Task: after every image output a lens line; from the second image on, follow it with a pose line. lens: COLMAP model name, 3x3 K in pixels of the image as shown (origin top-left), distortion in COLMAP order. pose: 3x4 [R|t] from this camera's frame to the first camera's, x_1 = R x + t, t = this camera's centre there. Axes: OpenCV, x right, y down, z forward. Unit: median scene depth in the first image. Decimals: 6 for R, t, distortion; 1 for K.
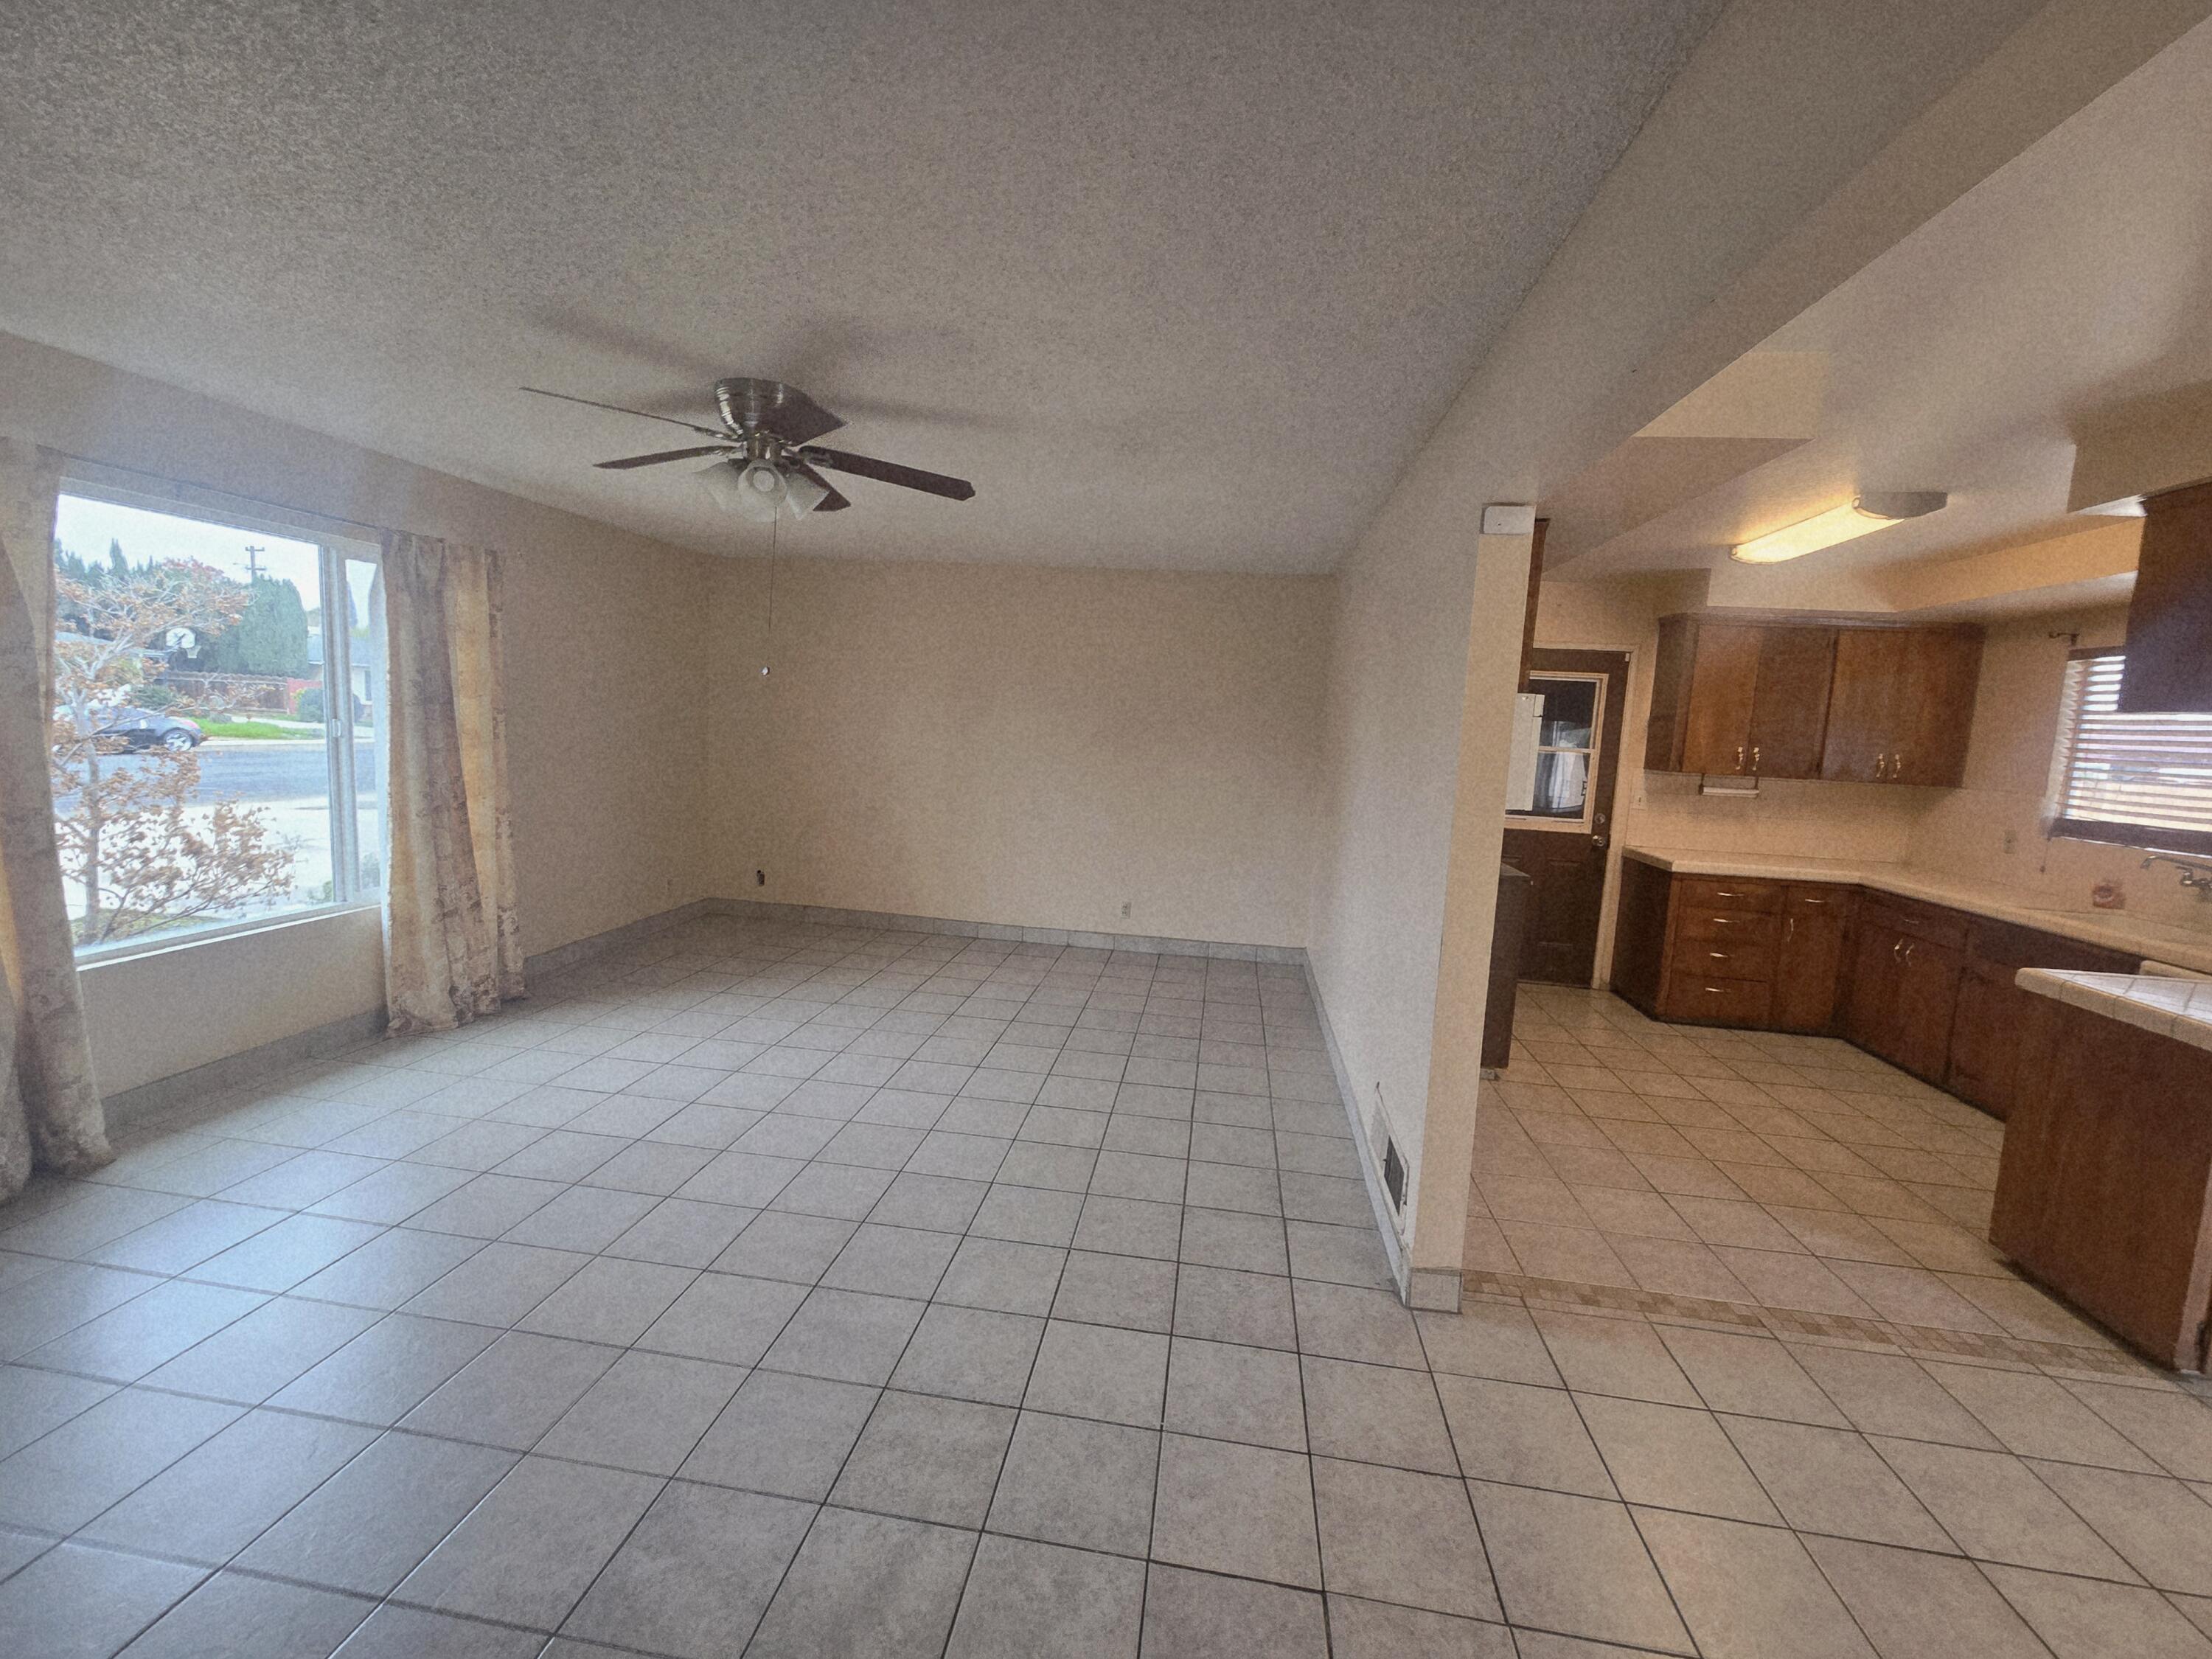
lens RADIAL K [[909.2, 0, 1101.5], [0, 909.2, 815.8], [0, 0, 1]] dist [0.001592, -0.000843]
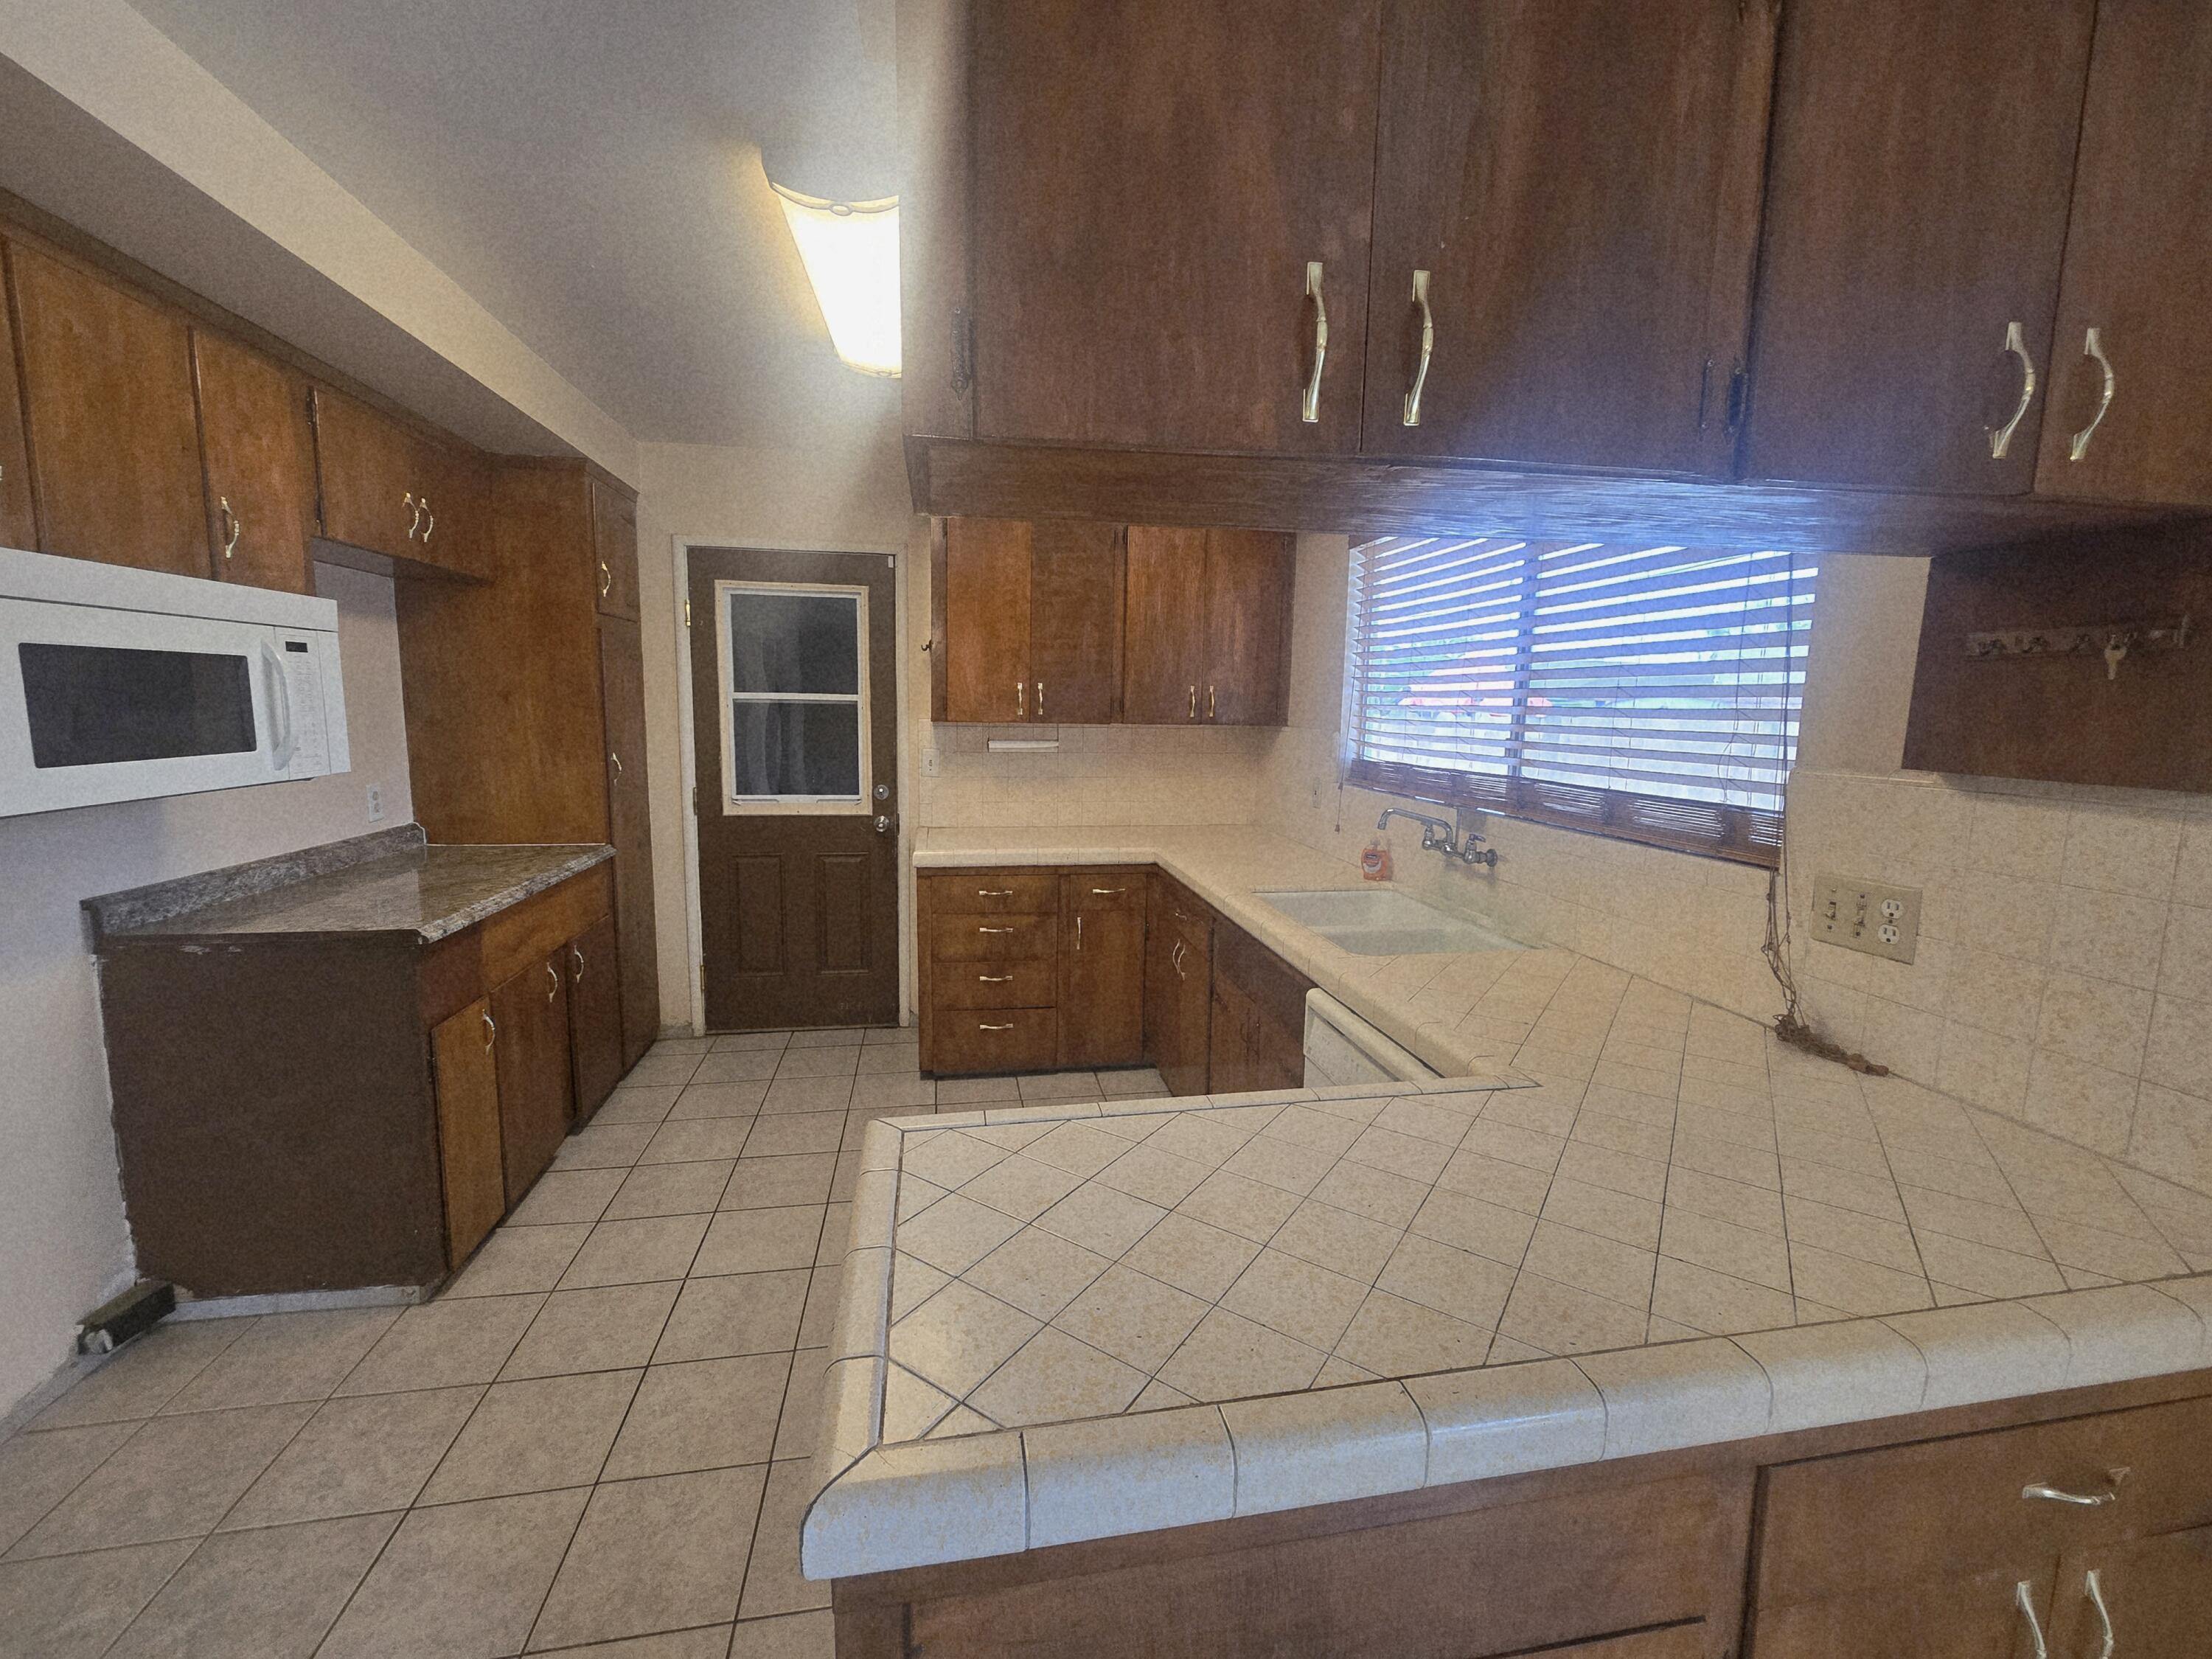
lens RADIAL K [[909.2, 0, 1101.5], [0, 909.2, 815.8], [0, 0, 1]] dist [0.001592, -0.000843]
pose [[0.951913, -0.071597, 0.297884, 0.619713], [0.064094, 0.997334, 0.034892, 0.009283], [-0.299588, -0.014121, 0.953964, 0.338282]]
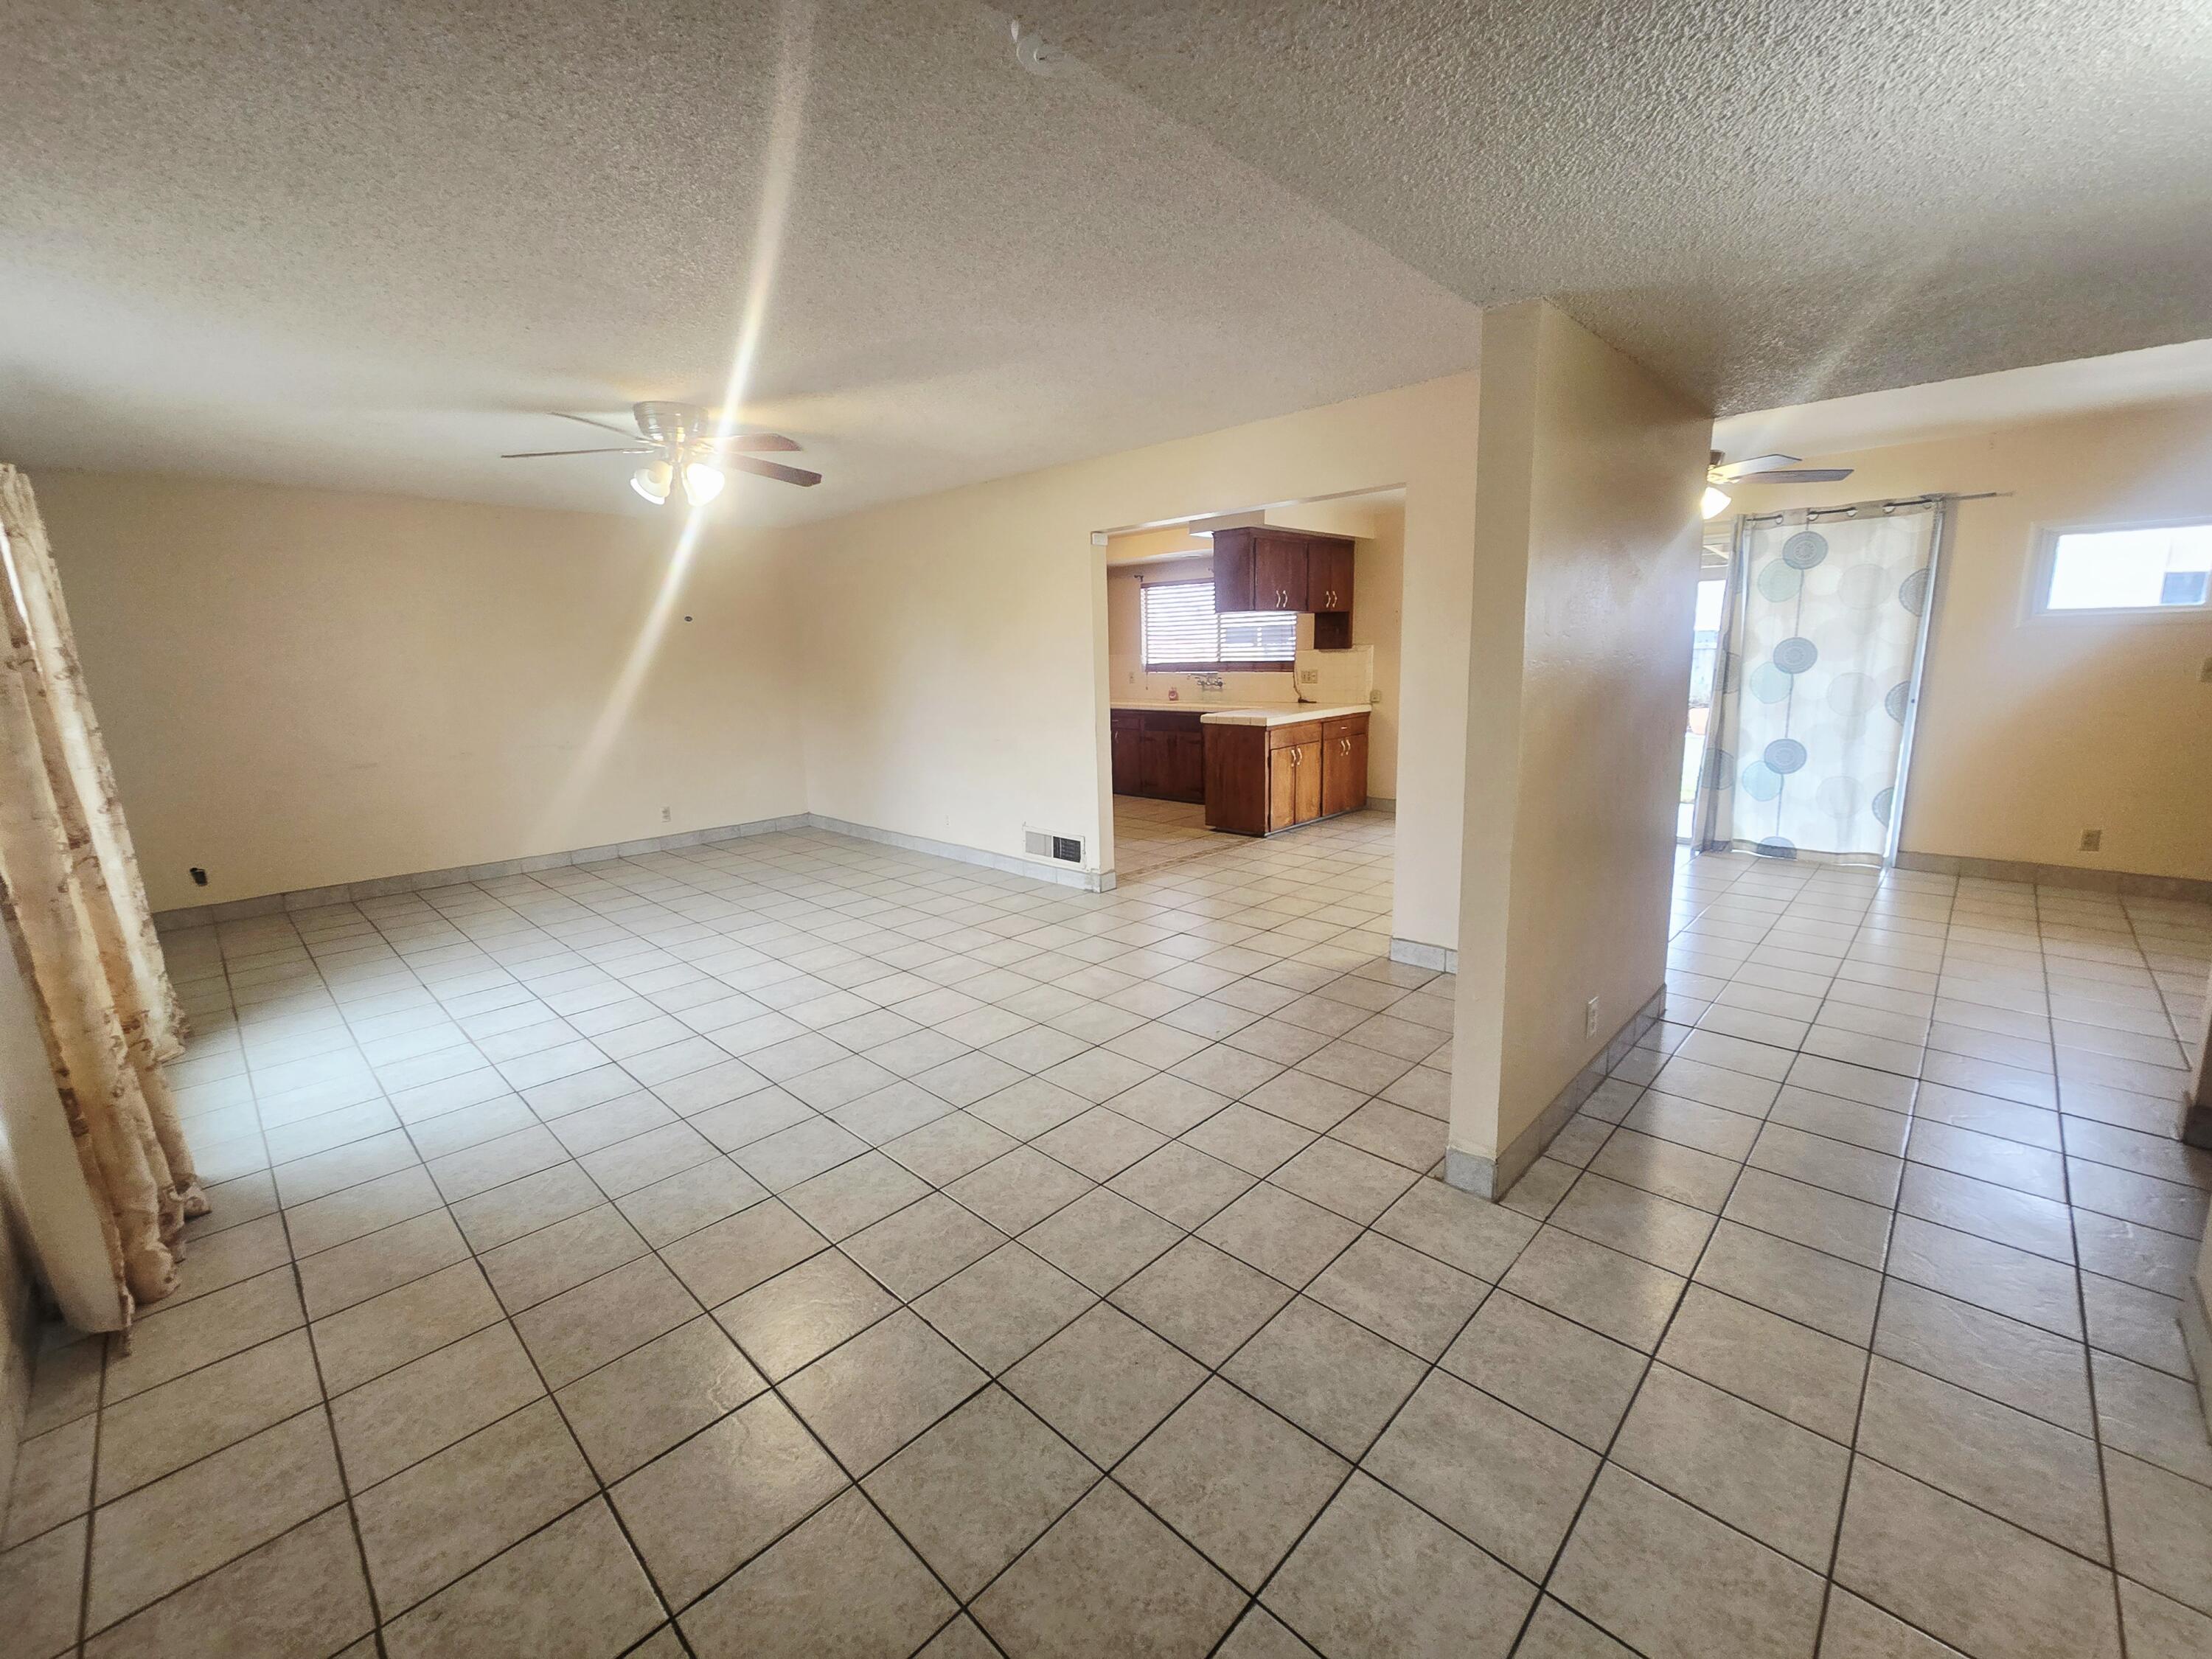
lens RADIAL K [[909.2, 0, 1101.5], [0, 909.2, 815.8], [0, 0, 1]] dist [0.001592, -0.000843]
pose [[0.587316, -0.210016, 0.781635, -0.750565], [0.141932, 0.977507, 0.155997, 0.003442], [-0.796815, 0.019320, 0.603914, -0.196327]]
